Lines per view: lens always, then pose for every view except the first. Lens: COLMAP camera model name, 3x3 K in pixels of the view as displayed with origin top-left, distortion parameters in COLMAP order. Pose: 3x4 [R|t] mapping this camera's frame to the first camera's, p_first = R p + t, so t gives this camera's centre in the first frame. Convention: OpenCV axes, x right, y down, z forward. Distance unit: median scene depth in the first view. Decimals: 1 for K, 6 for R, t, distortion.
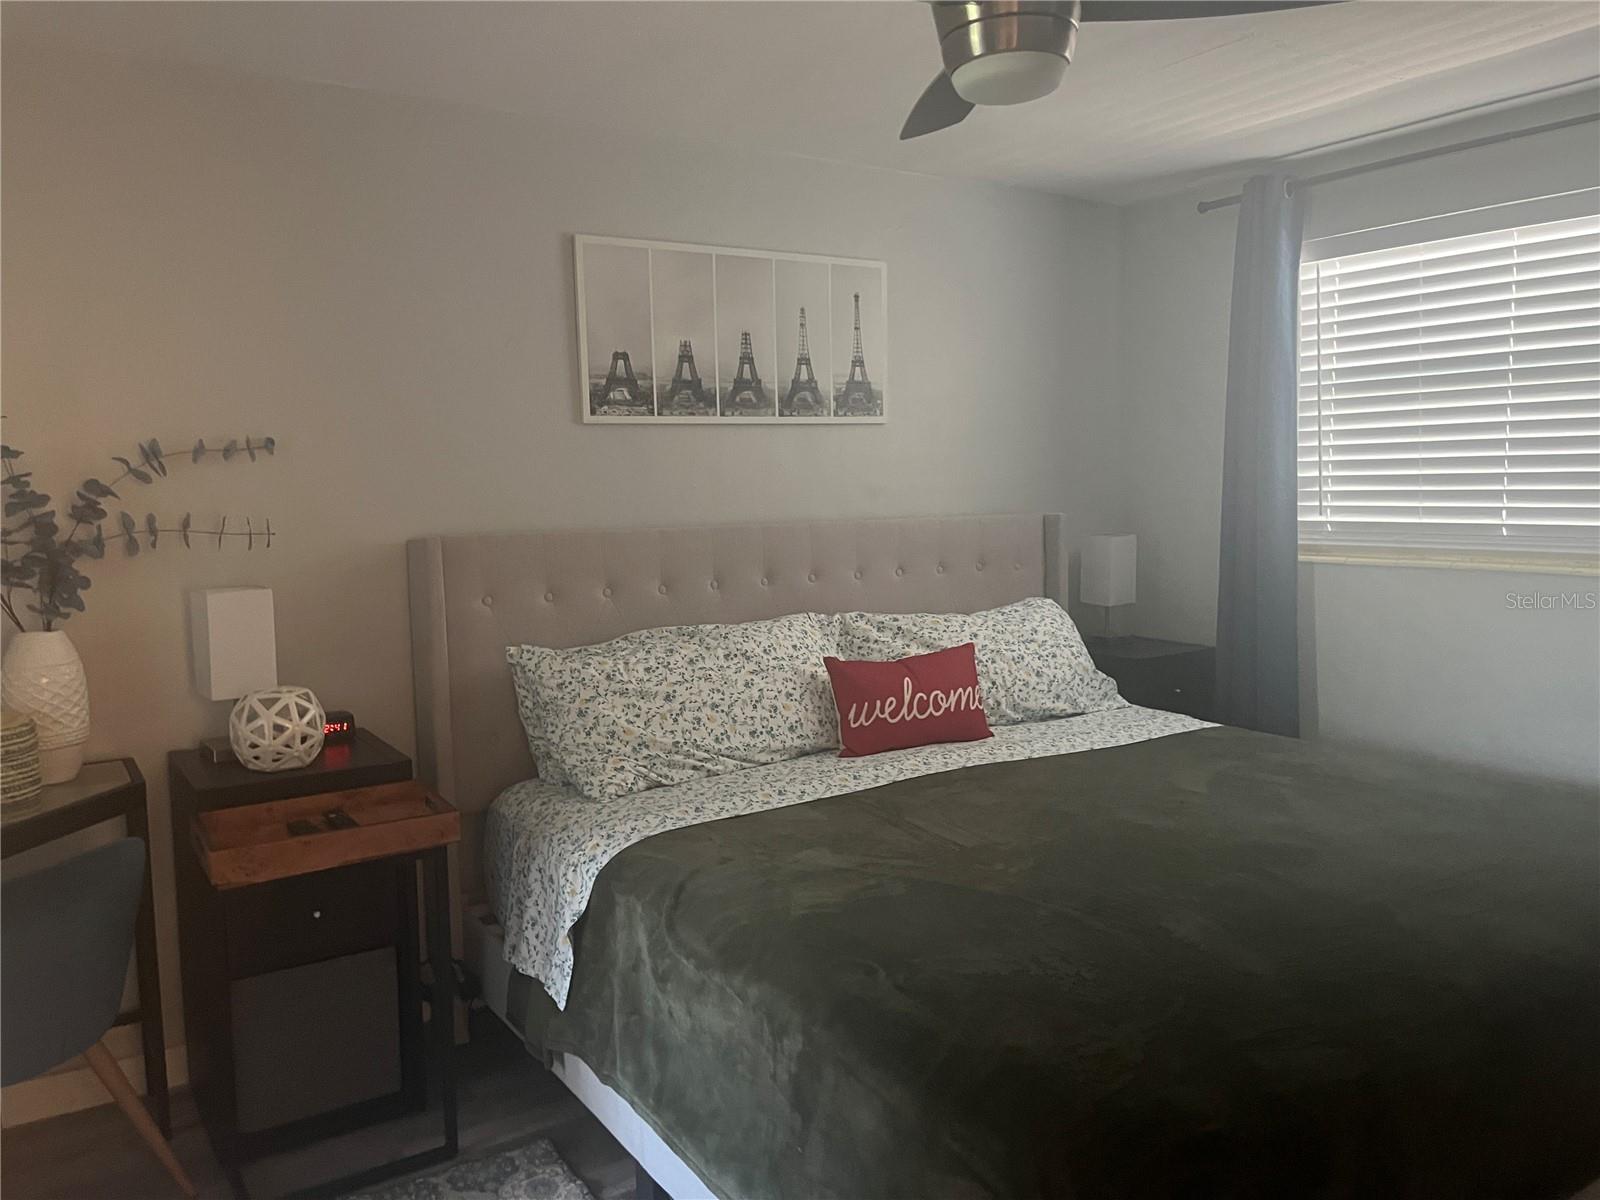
lens RADIAL K [[1193.2, 0, 790.8], [0, 1193.2, 611.1], [0, 0, 1]] dist [0.066162, -0.105576]
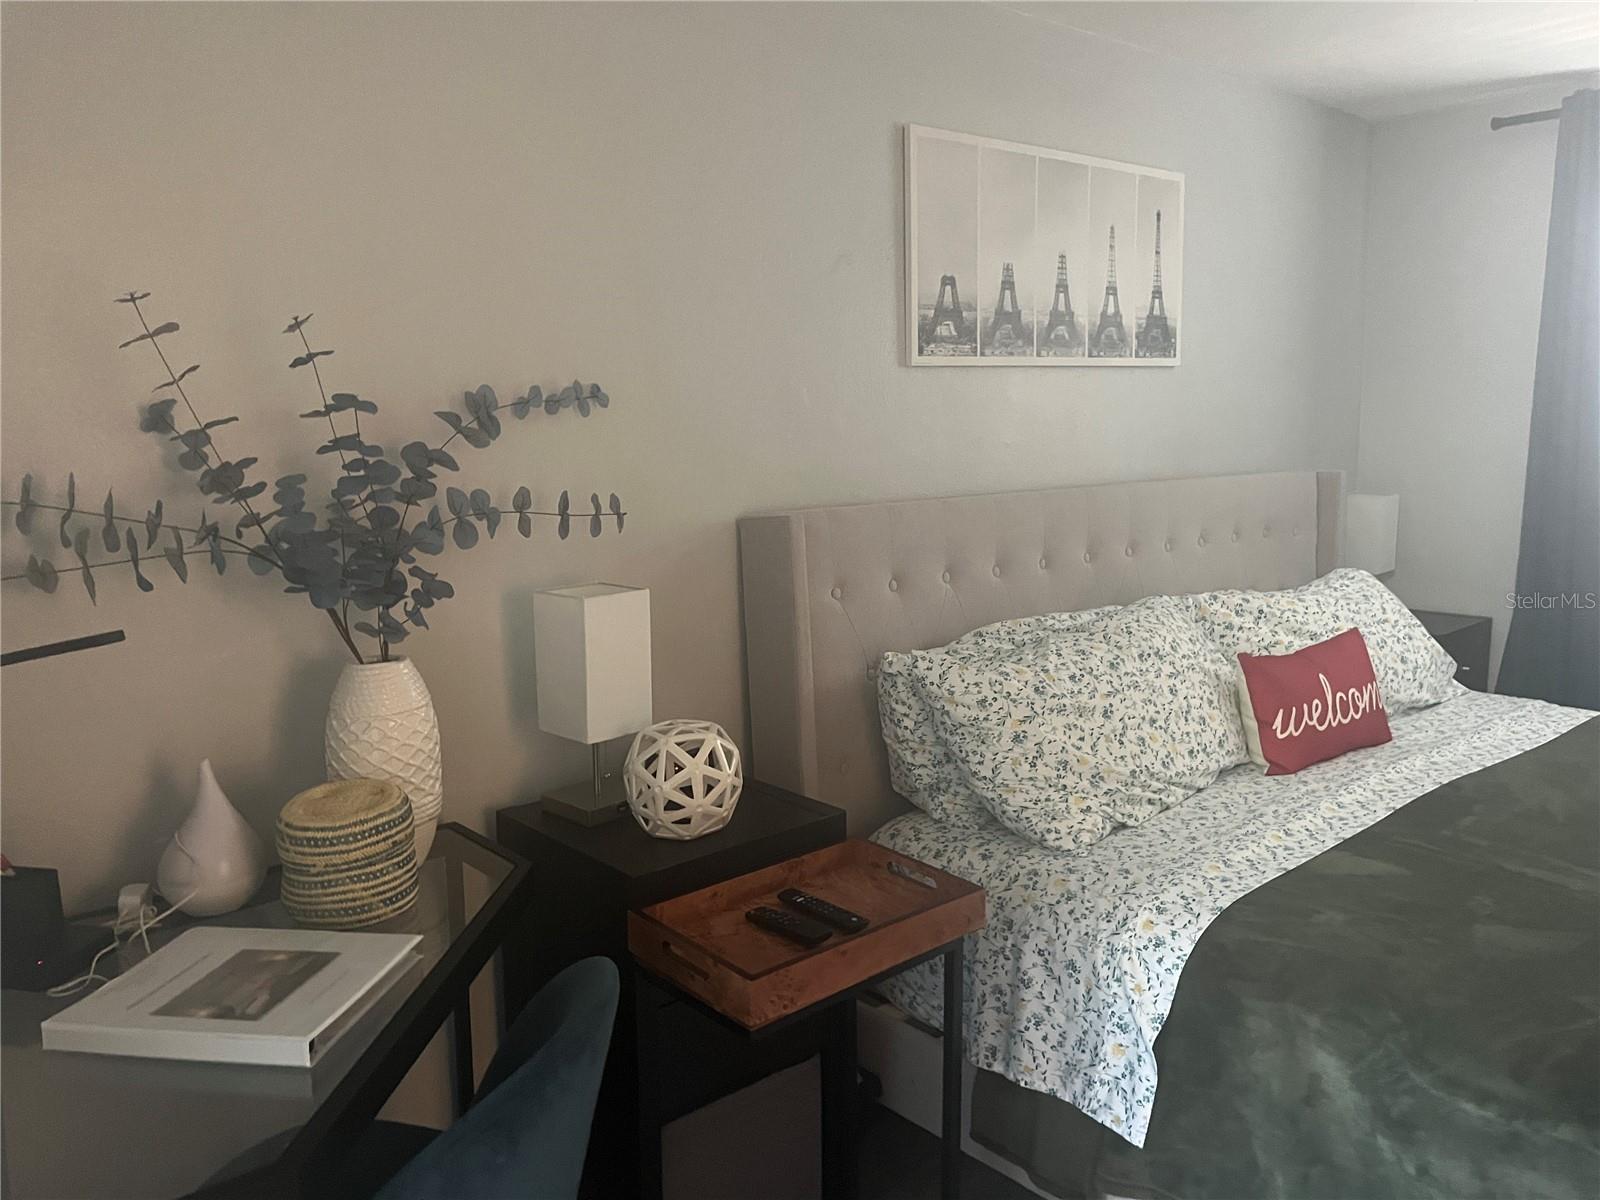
lens RADIAL K [[1220.2, 0, 800.0], [0, 1220.2, 600.0], [0, 0, 1]] dist [0.046036, -0.057767]
pose [[0.990932, -0.019952, 0.132876, -0.390620], [0.015362, 0.999252, 0.035484, -0.033135], [-0.133485, -0.033121, 0.990497, 0.213373]]
